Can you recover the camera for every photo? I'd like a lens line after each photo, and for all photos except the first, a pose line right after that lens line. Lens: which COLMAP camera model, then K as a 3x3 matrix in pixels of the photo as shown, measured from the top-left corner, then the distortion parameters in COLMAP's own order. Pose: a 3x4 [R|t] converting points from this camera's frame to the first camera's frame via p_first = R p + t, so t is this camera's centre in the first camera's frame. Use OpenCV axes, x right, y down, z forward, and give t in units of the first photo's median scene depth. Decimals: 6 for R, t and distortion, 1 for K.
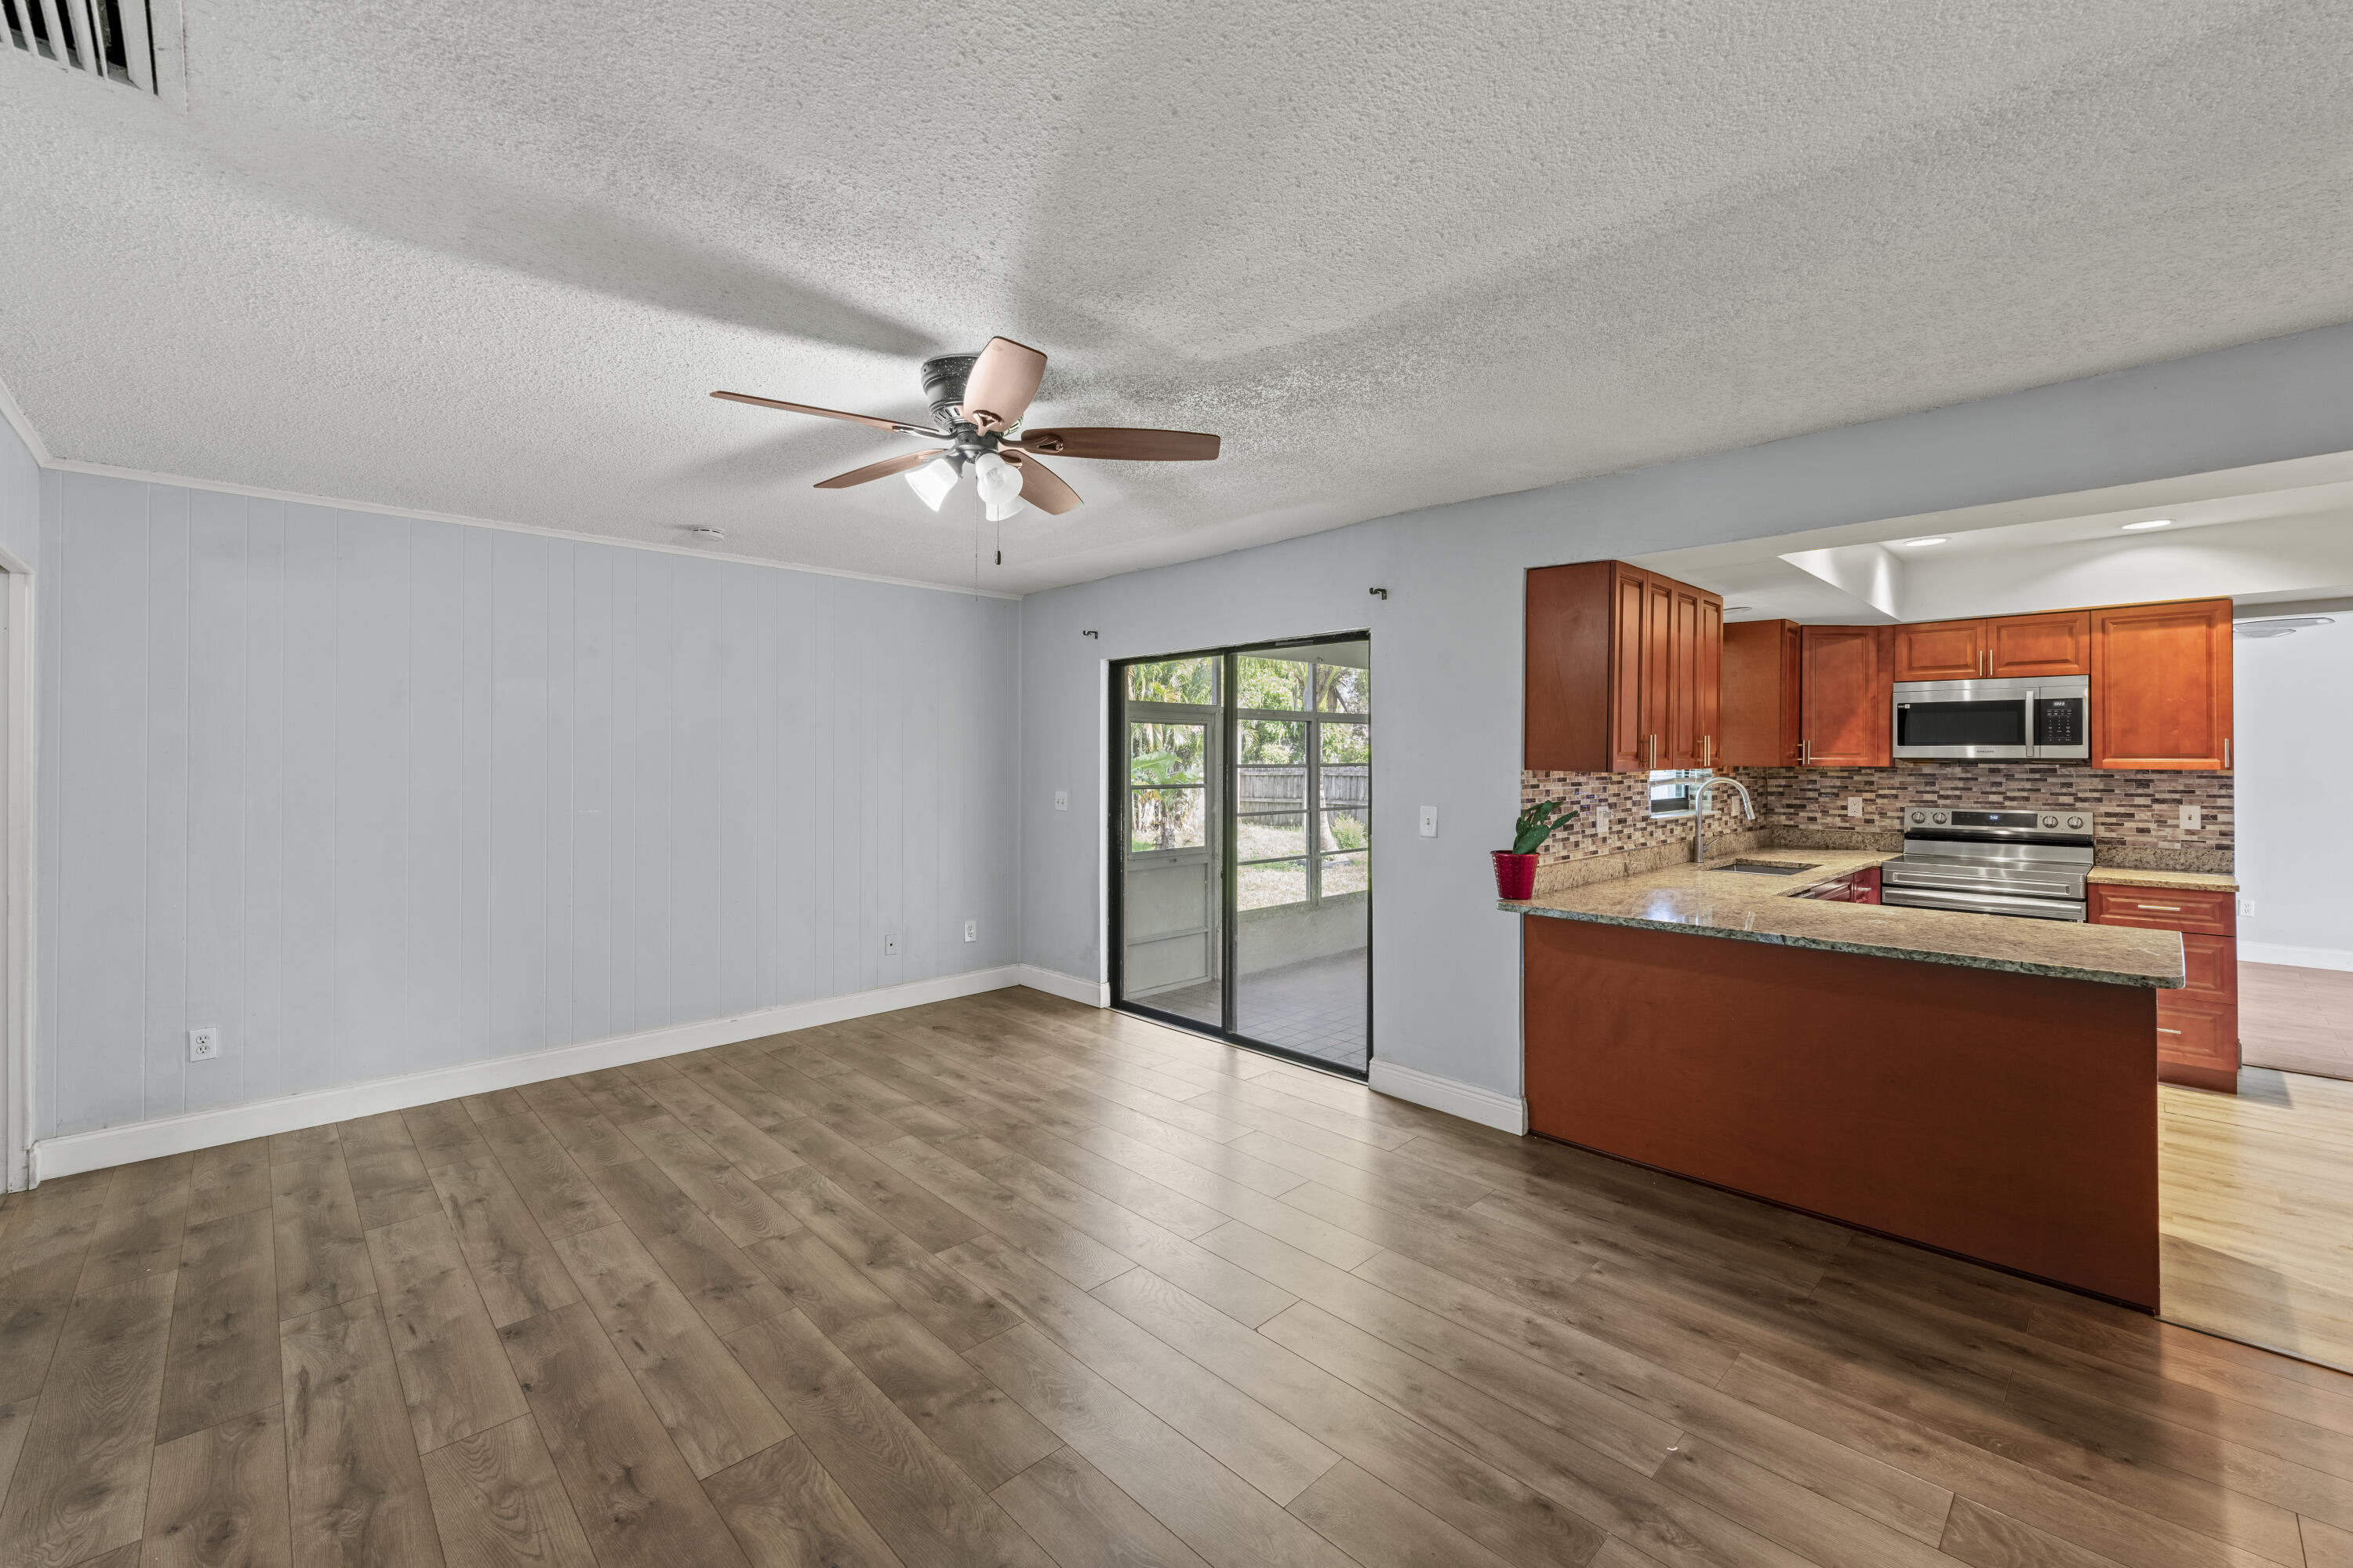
lens RADIAL K [[966.2, 0, 1172.7], [0, 966.2, 754.1], [0, 0, 1]] dist [-0.001293, -0.000410]
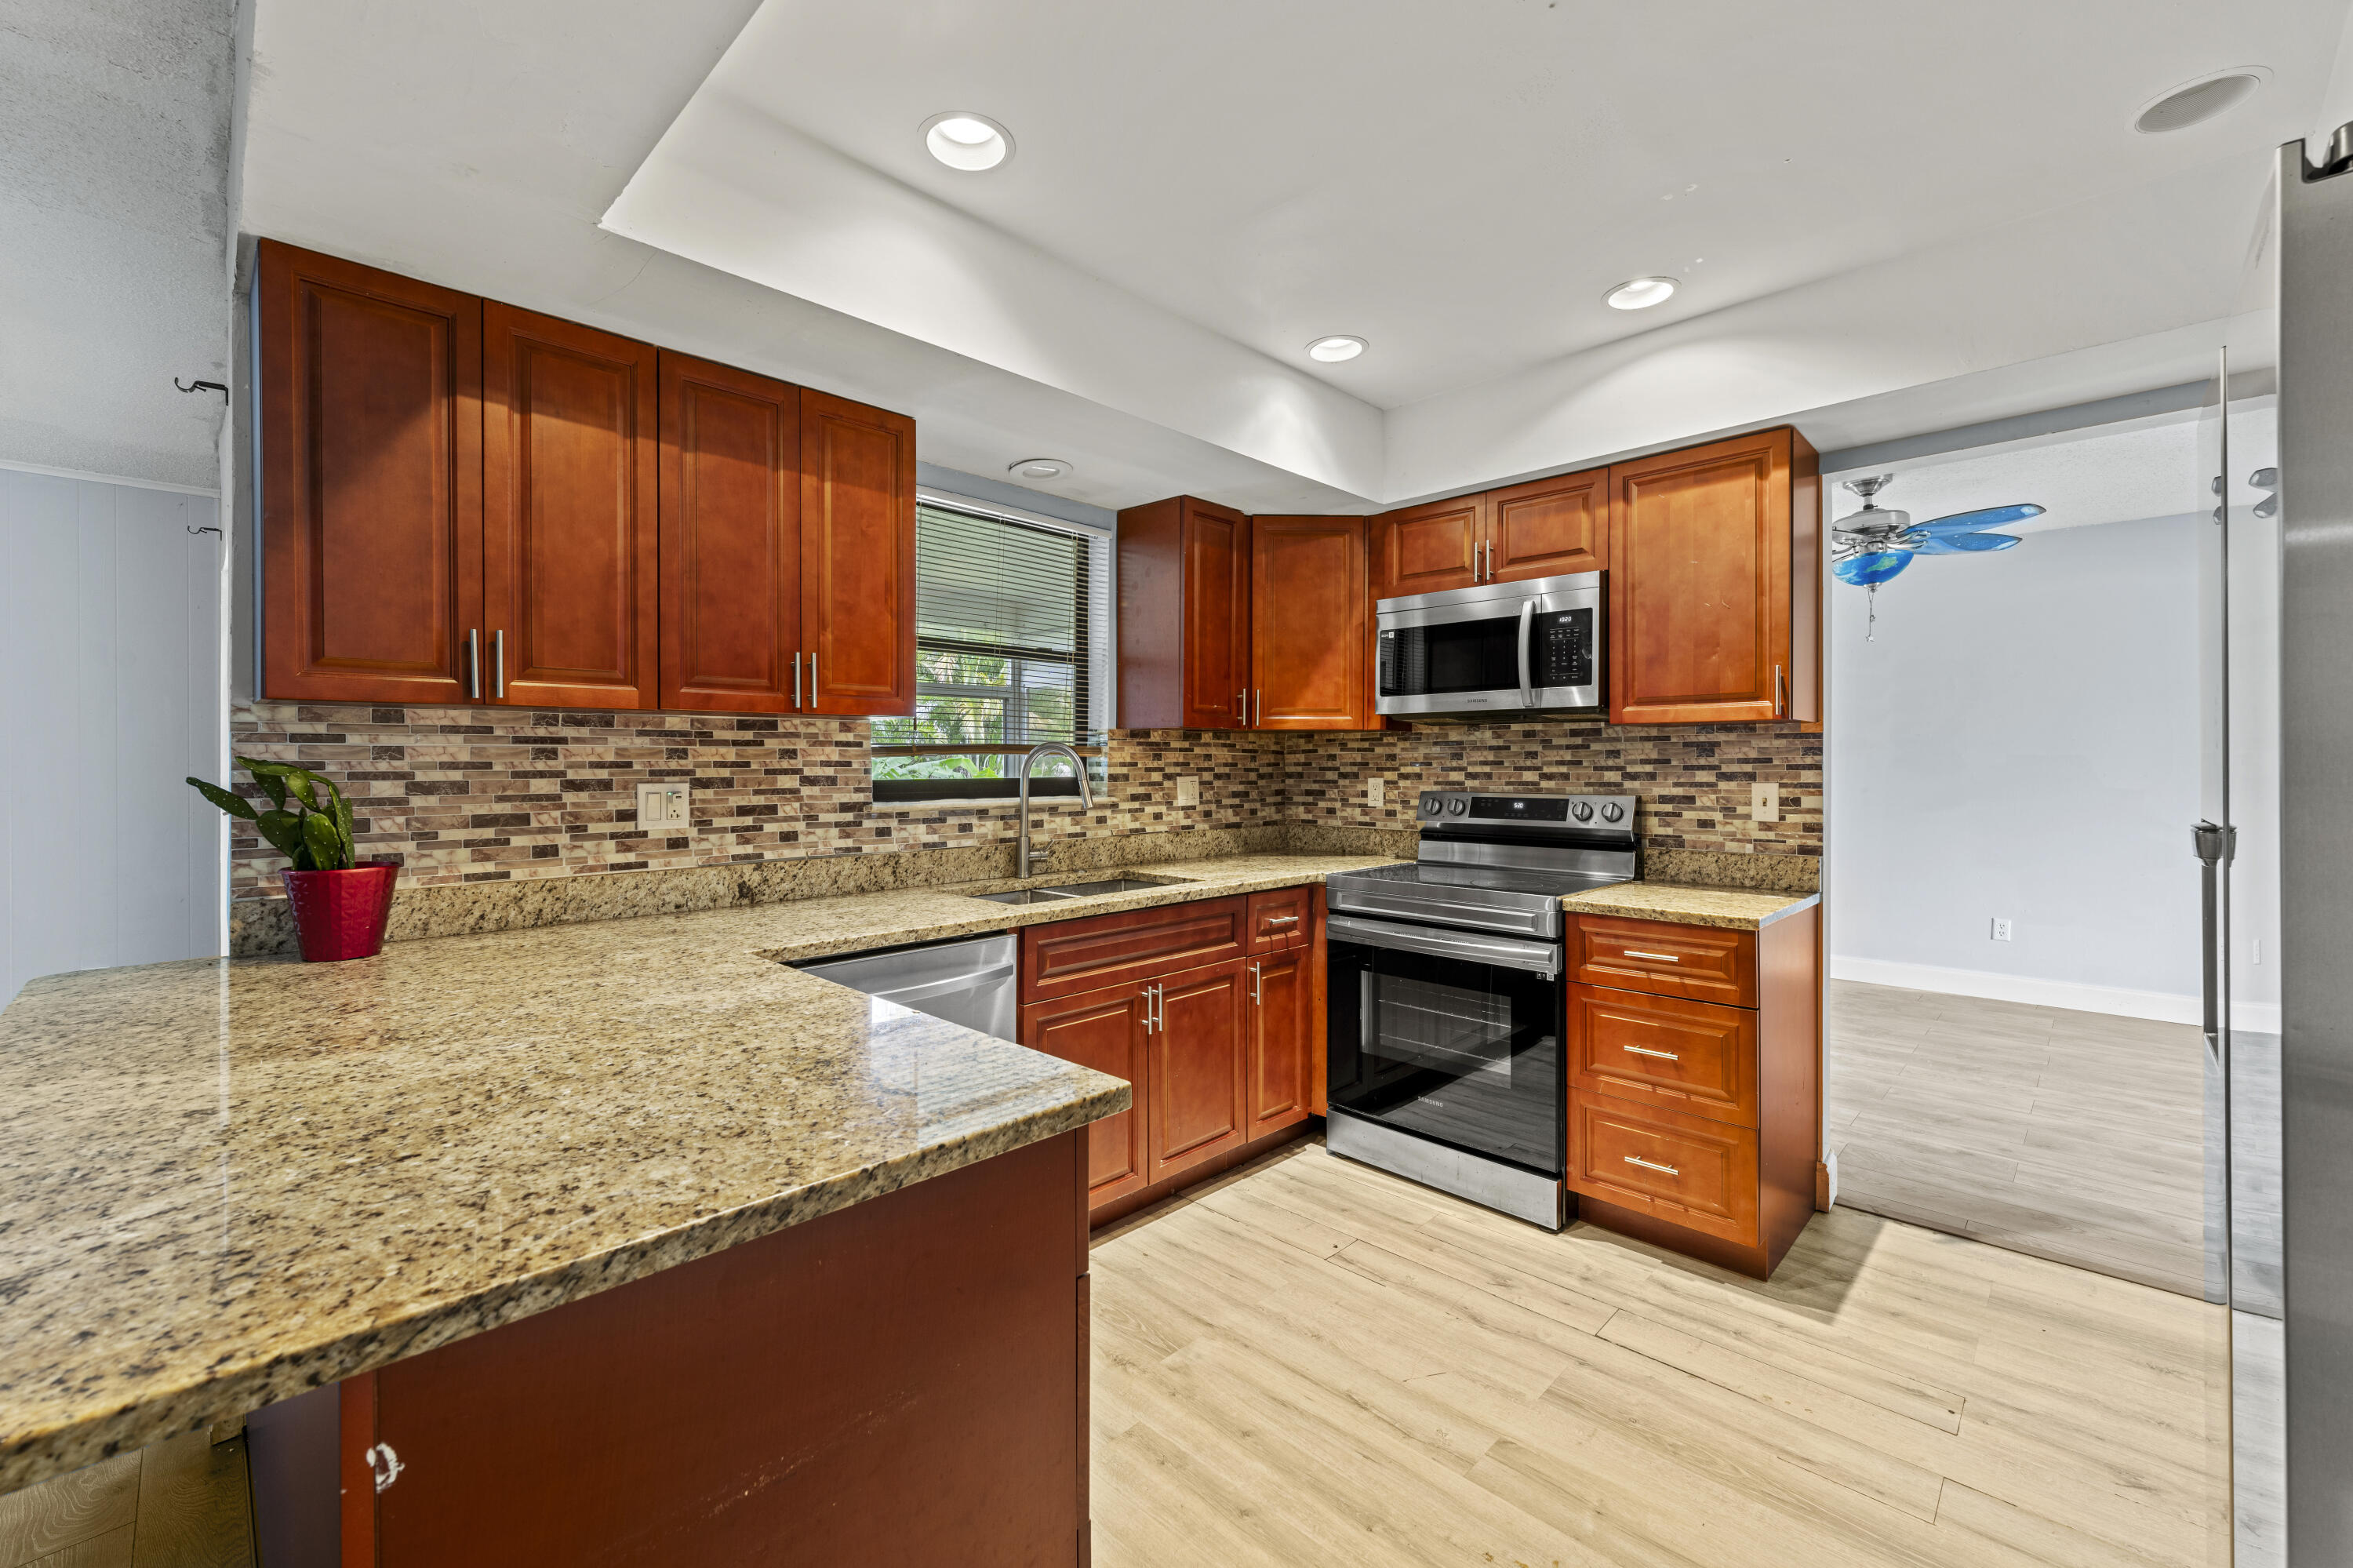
lens RADIAL K [[956.1, 0, 1182.4], [0, 956.1, 768.6], [0, 0, 1]] dist [0.001764, -0.000151]
pose [[0.999569, -0.002709, 0.029248, 0.638155], [0.002443, 0.999955, 0.009151, 0.036202], [-0.029272, -0.009076, 0.999530, 0.383795]]
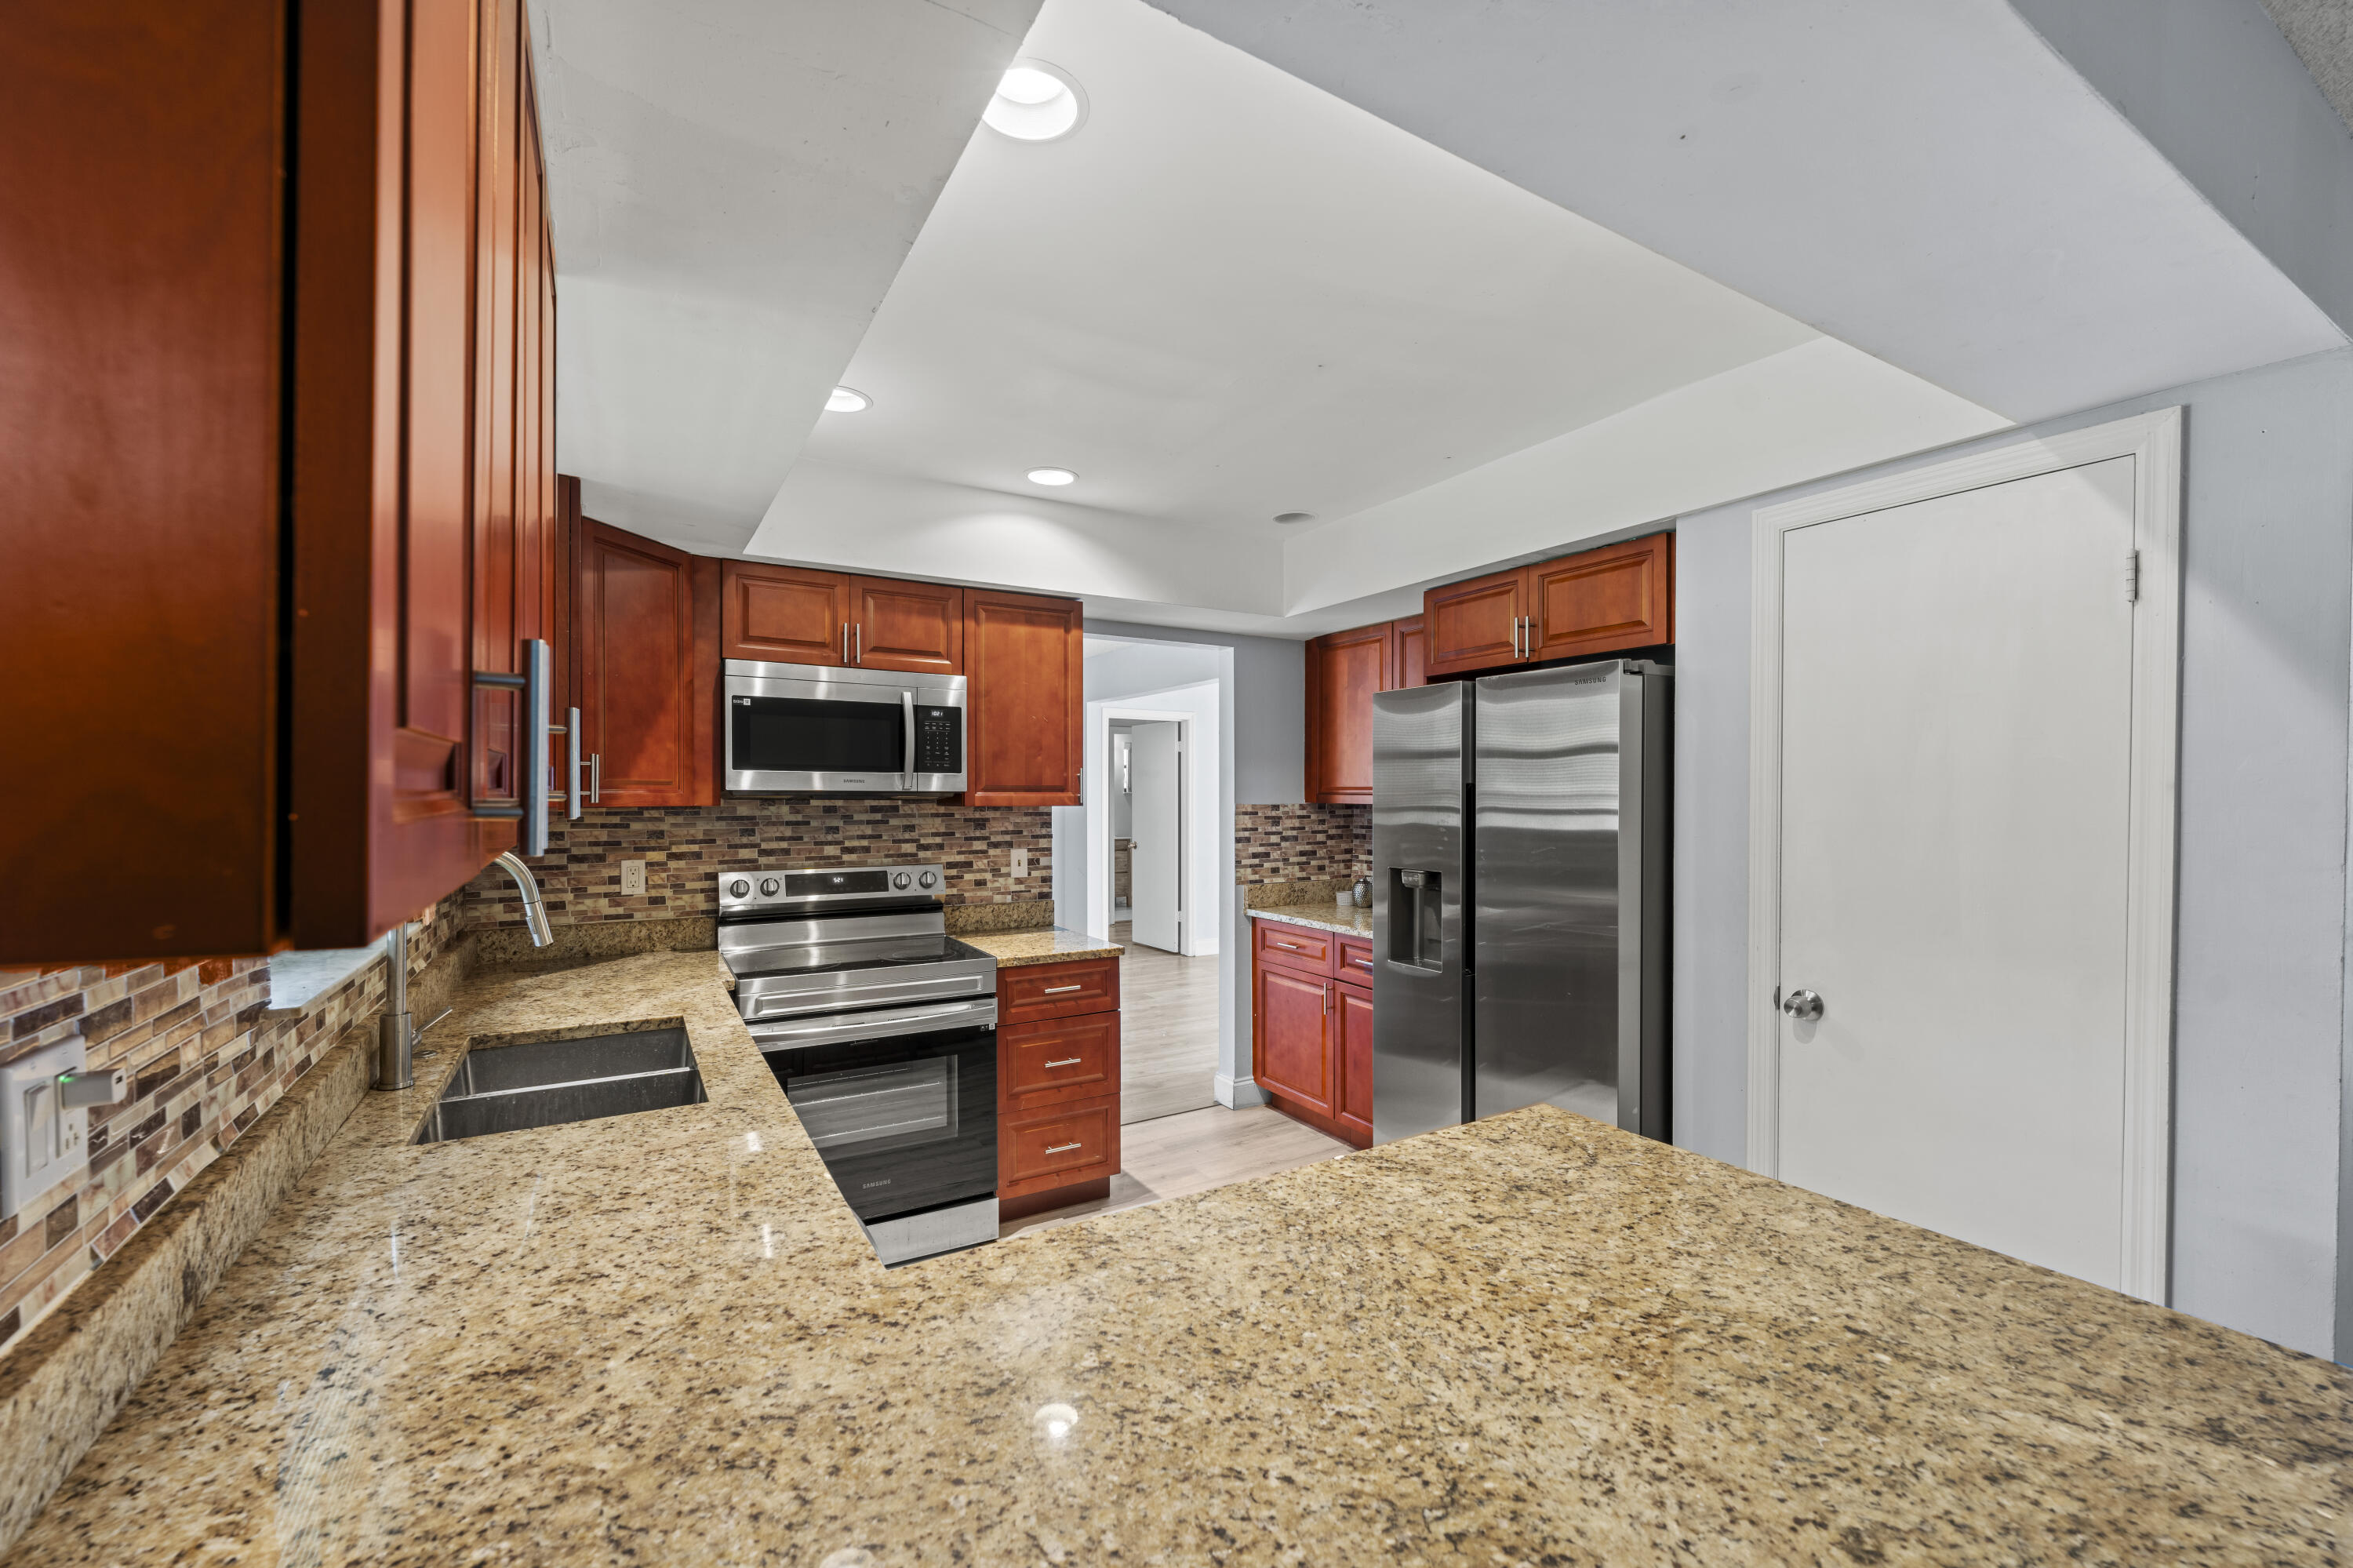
lens RADIAL K [[946.6, 0, 1168.2], [0, 946.6, 807.3], [0, 0, 1]] dist [-0.000189, 0.000298]
pose [[0.233818, -0.014732, 0.972169, 0.282492], [-0.005418, 0.999850, 0.016454, 0.003458], [-0.972265, -0.009114, 0.233703, 0.657952]]
